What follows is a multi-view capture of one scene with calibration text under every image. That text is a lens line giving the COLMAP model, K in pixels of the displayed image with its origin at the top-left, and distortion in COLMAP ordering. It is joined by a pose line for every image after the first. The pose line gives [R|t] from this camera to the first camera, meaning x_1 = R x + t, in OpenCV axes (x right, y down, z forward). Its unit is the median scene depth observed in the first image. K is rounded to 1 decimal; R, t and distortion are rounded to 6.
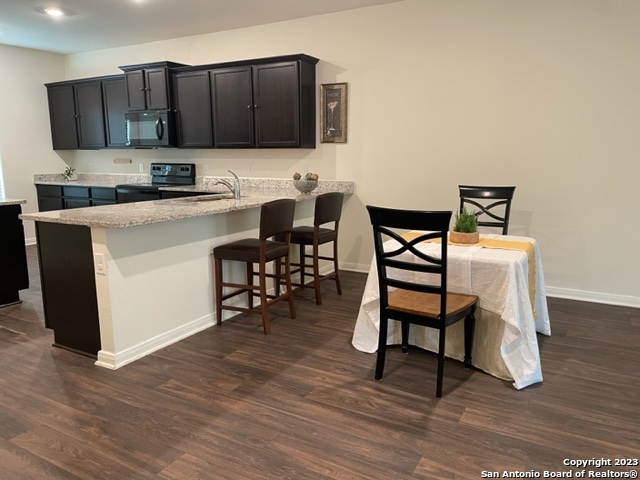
lens RADIAL K [[482.1, 0, 319.3], [0, 482.1, 239.6], [0, 0, 1]] dist [0.082624, -0.105721]
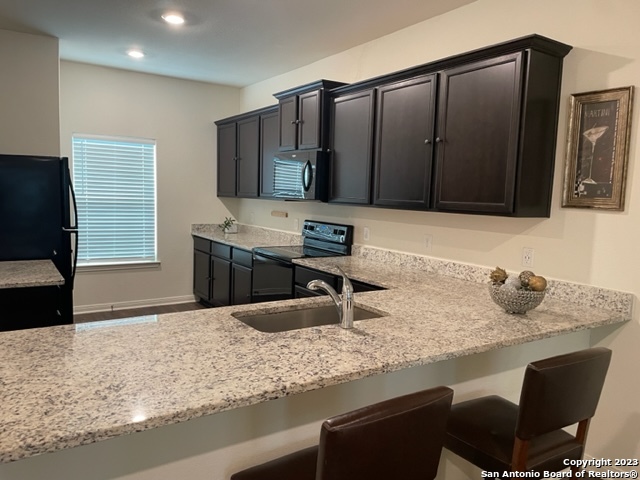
lens RADIAL K [[482.1, 0, 314.9], [0, 482.1, 239.8], [0, 0, 1]] dist [0.082624, -0.105721]
pose [[0.887291, 0.077730, -0.454612, 0.009700], [-0.114051, 0.992061, -0.052978, -0.112807], [0.446885, 0.098856, 0.889113, 0.445280]]
